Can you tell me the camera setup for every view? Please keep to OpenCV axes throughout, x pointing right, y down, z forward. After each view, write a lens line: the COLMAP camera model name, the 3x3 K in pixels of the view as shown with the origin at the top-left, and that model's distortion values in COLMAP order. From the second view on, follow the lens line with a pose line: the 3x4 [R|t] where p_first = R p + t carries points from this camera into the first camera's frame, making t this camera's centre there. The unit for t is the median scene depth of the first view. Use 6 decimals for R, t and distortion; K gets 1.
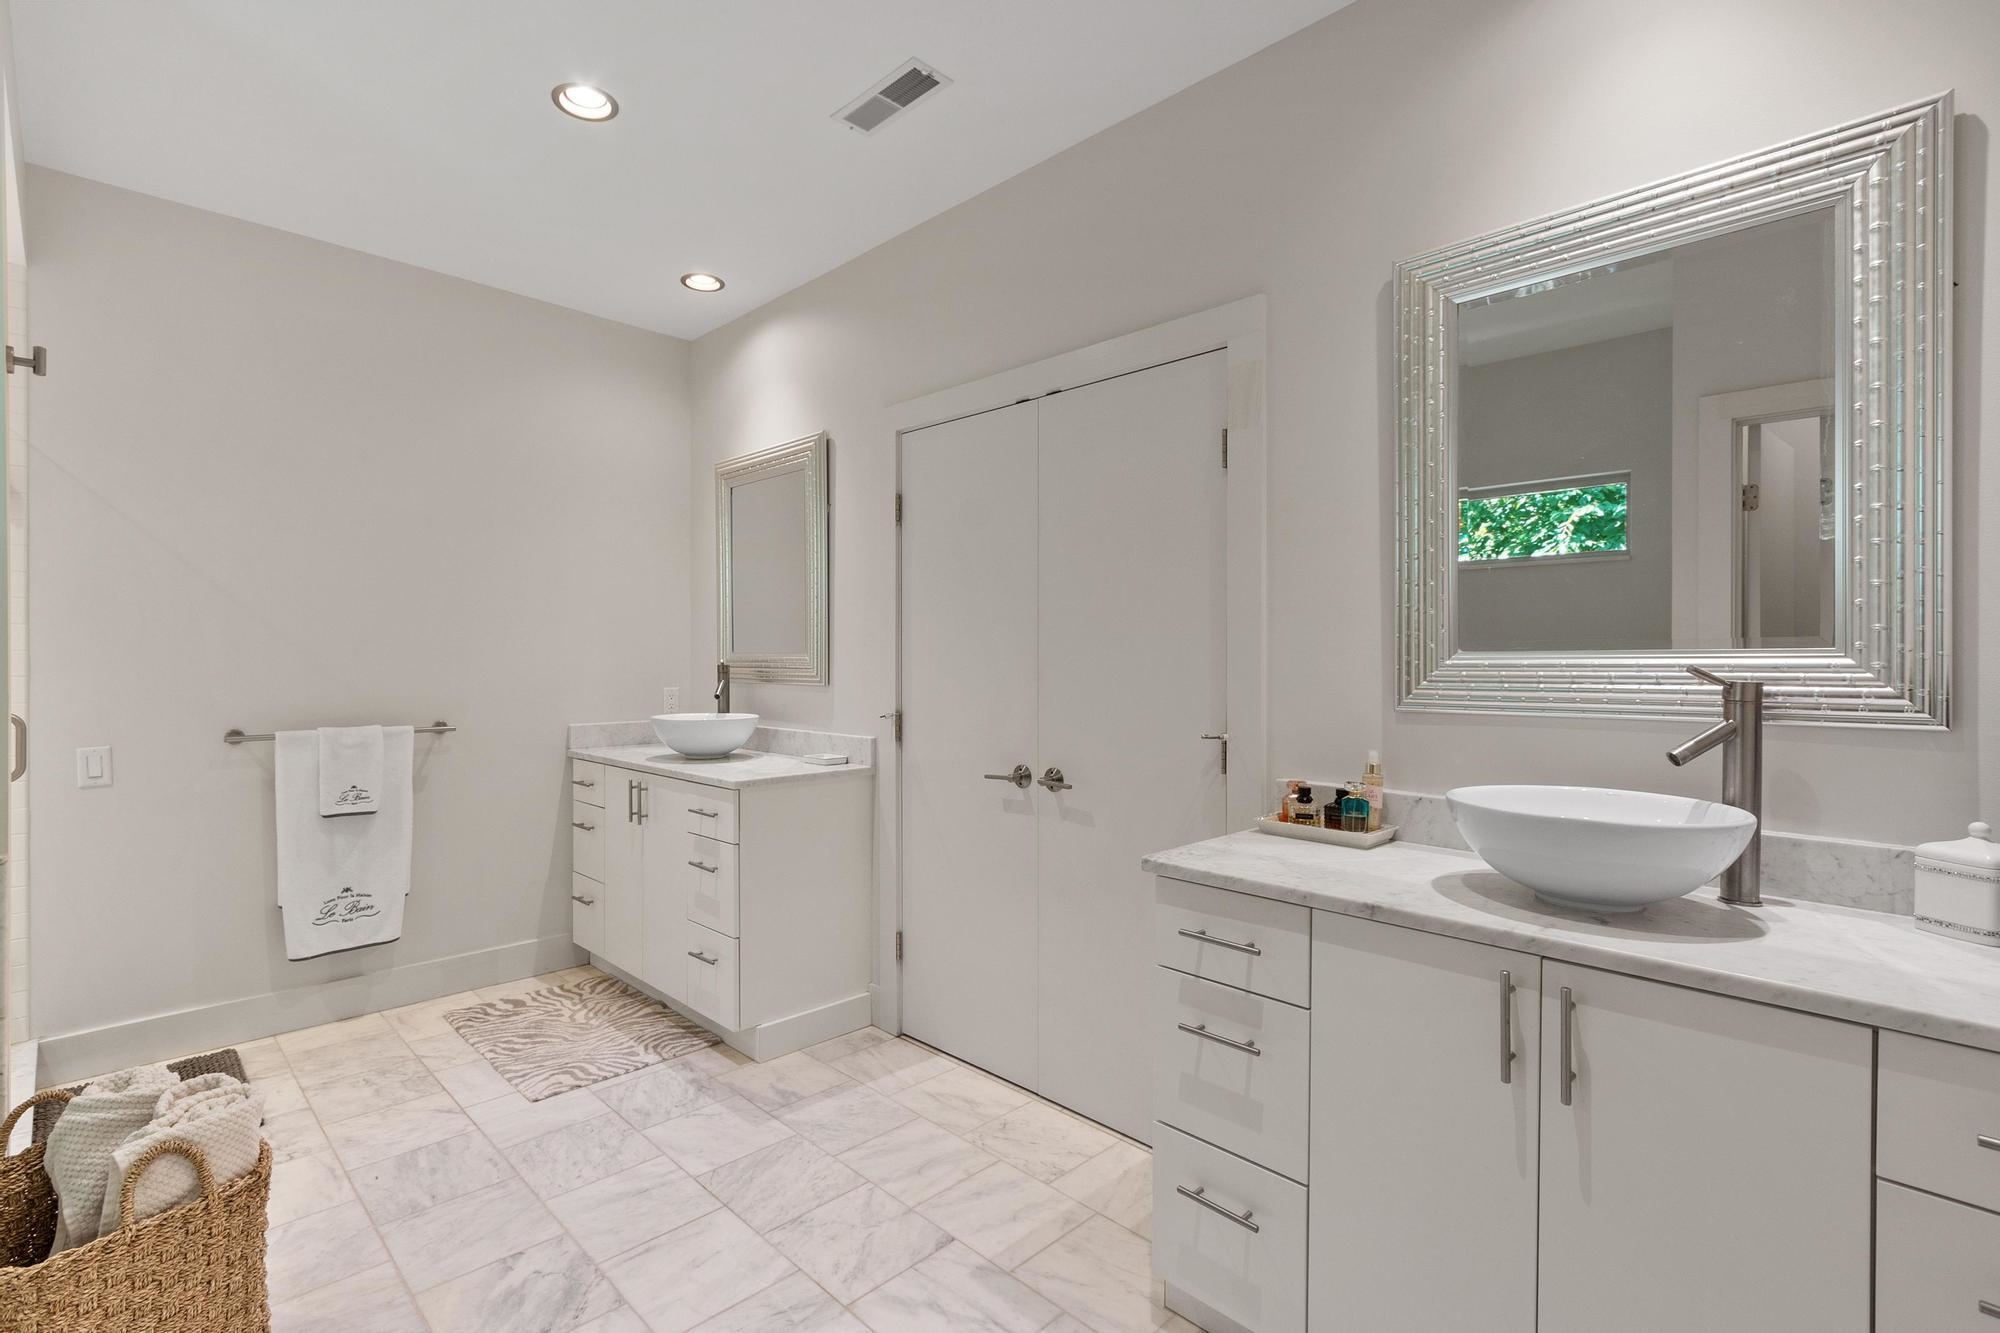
lens RADIAL K [[910.0, 0, 884.6], [0, 910.0, 665.1], [0, 0, 1]] dist [0.001837, -0.000545]
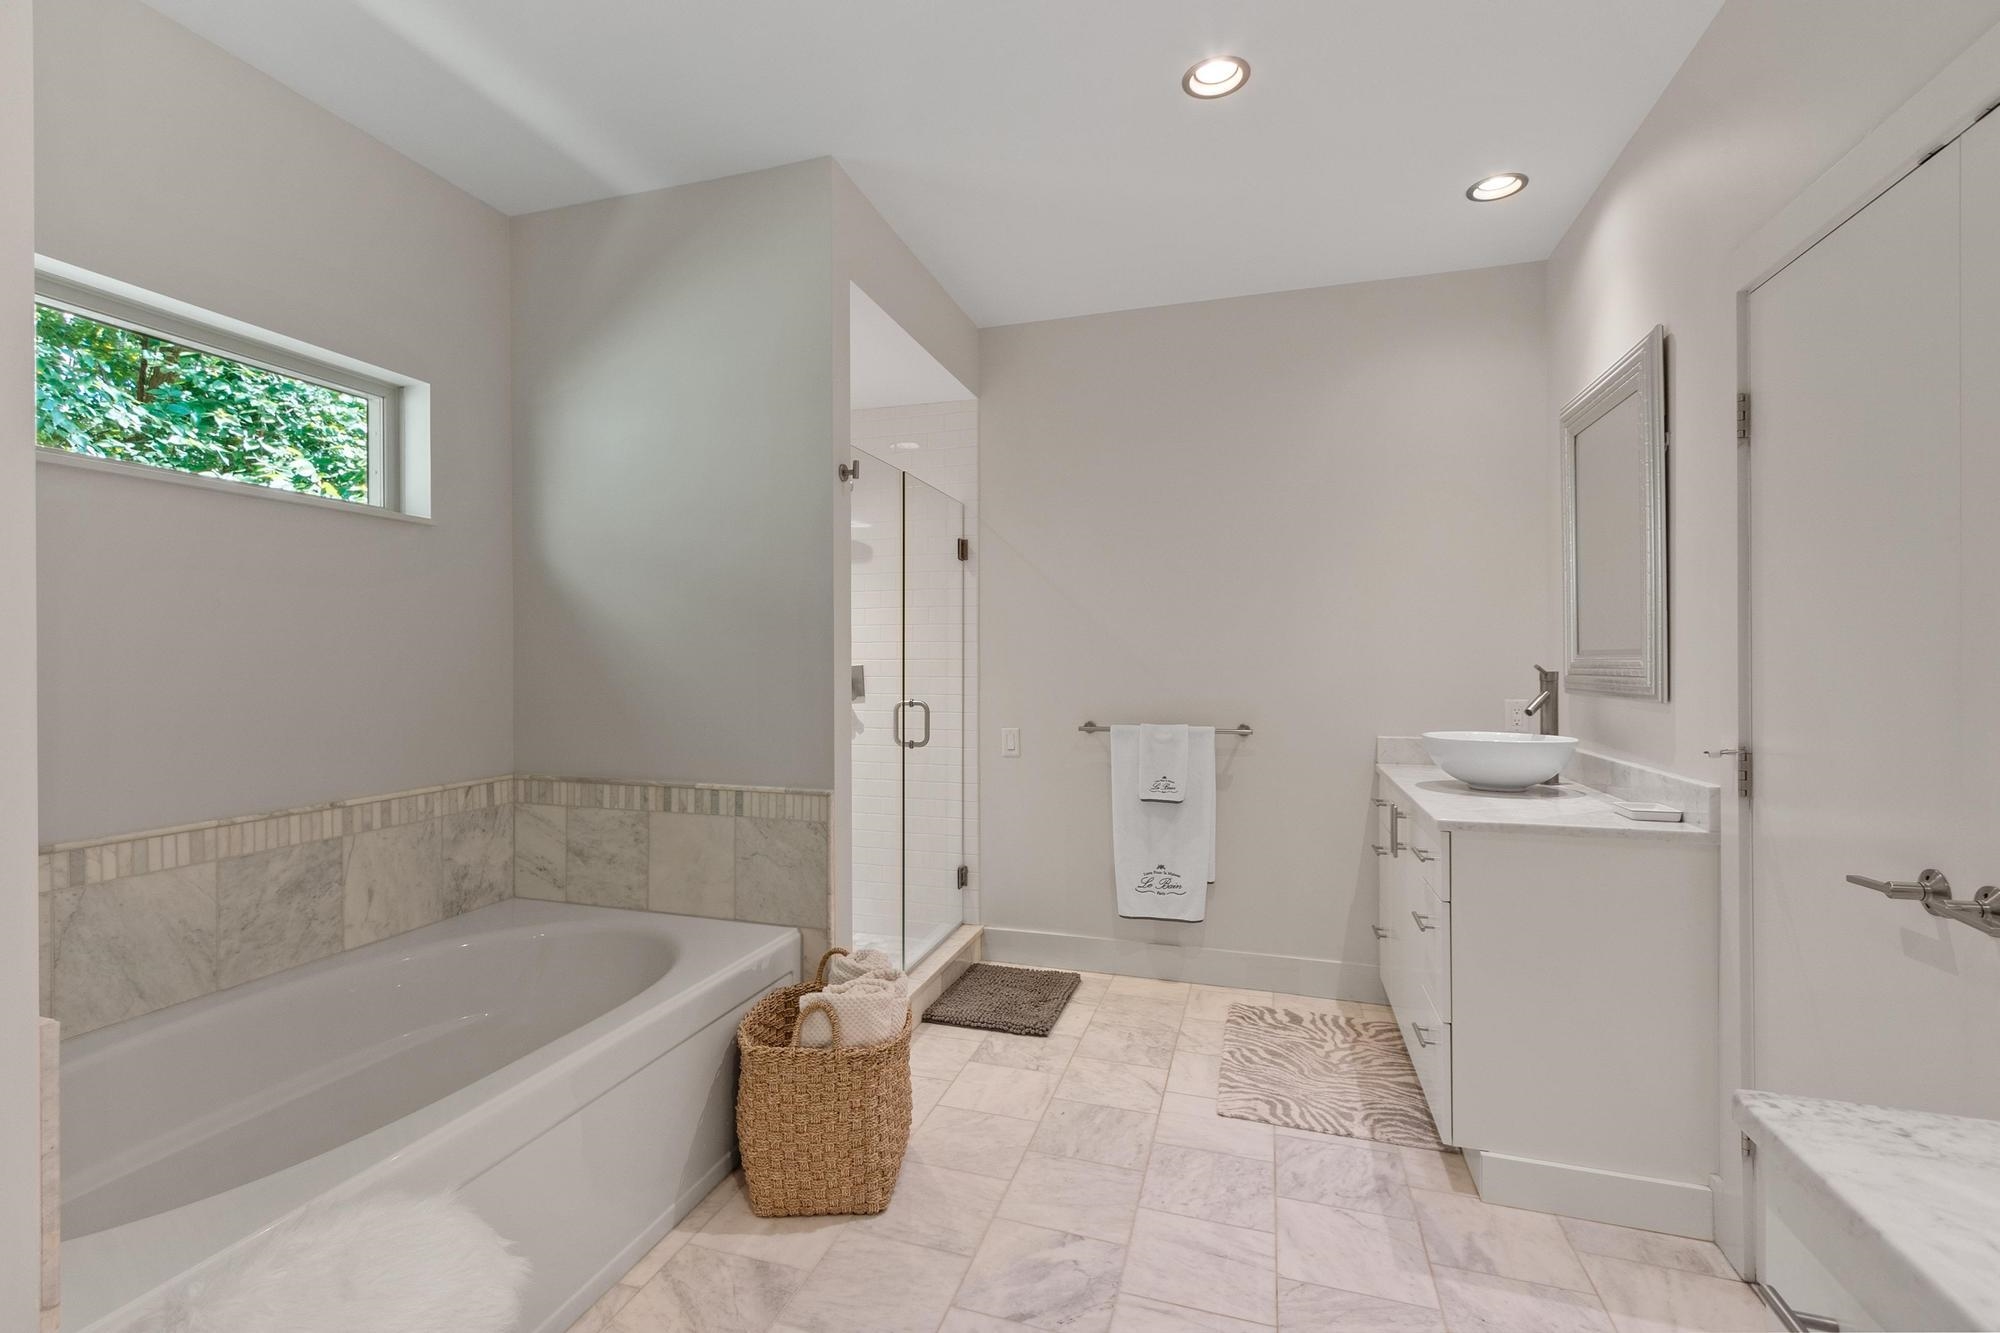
lens RADIAL K [[874.0, 0, 940.3], [0, 874.0, 662.1], [0, 0, 1]] dist [0.001482, -0.000948]
pose [[0.497607, -0.006227, -0.867380, 0.256286], [-0.002811, 0.999957, -0.008791, -0.000094], [0.867398, 0.006813, 0.497568, 0.238503]]
